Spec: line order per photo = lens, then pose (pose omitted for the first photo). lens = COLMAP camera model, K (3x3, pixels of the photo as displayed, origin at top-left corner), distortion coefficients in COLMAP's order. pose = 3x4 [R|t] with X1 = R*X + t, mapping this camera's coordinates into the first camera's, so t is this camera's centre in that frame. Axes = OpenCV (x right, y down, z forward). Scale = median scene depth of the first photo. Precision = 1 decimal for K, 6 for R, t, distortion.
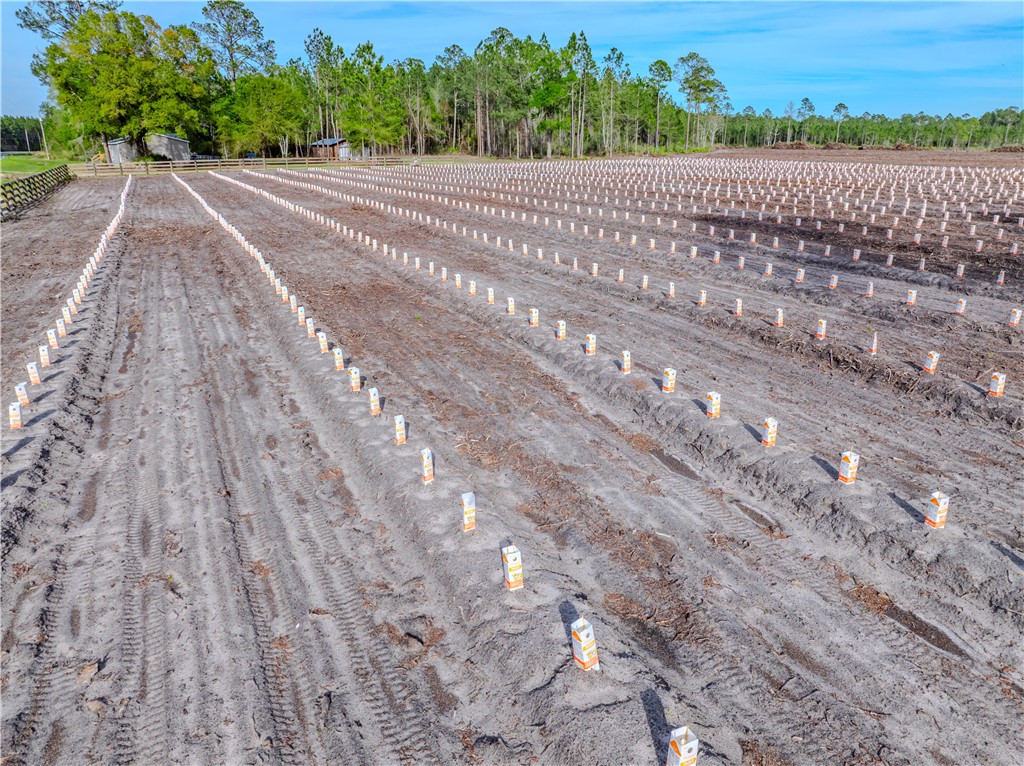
lens RADIAL K [[731.2, 0, 501.8], [0, 731.2, 385.7], [0, 0, 1]] dist [-0.050138, 0.011900]
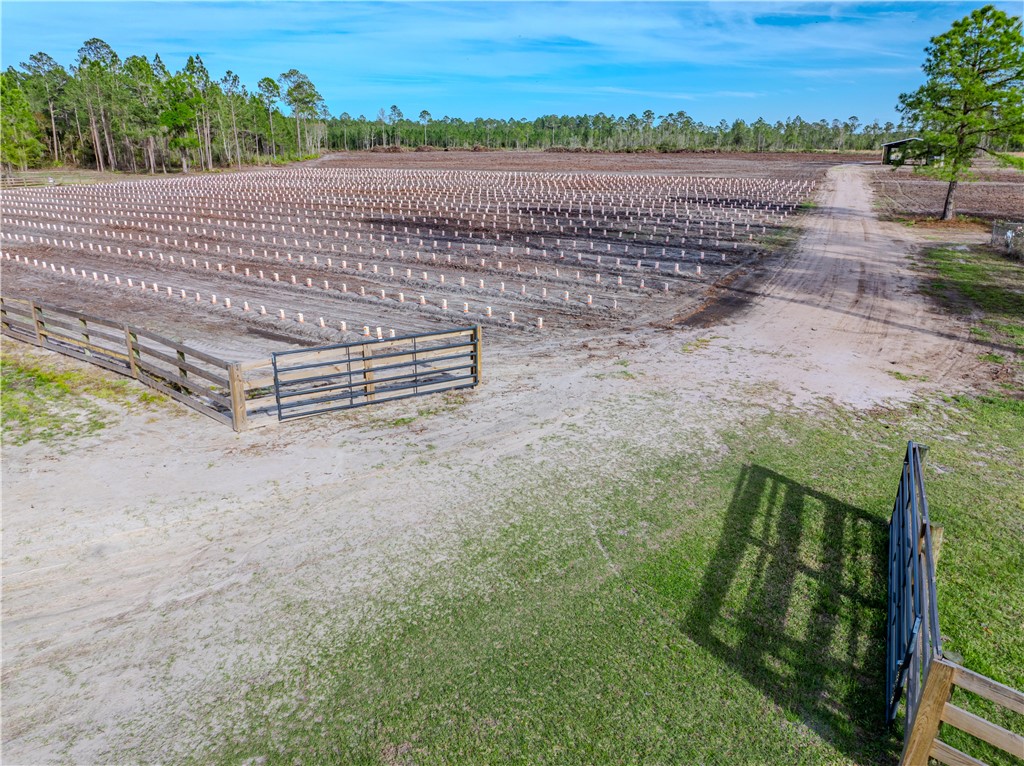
lens RADIAL K [[731.2, 0, 506.4], [0, 731.2, 377.0], [0, 0, 1]] dist [-0.050138, 0.011900]
pose [[0.866869, -0.151067, 0.475098, -0.053737], [0.156833, 0.987235, 0.027753, 0.022806], [-0.473226, 0.050453, 0.879495, -0.108499]]
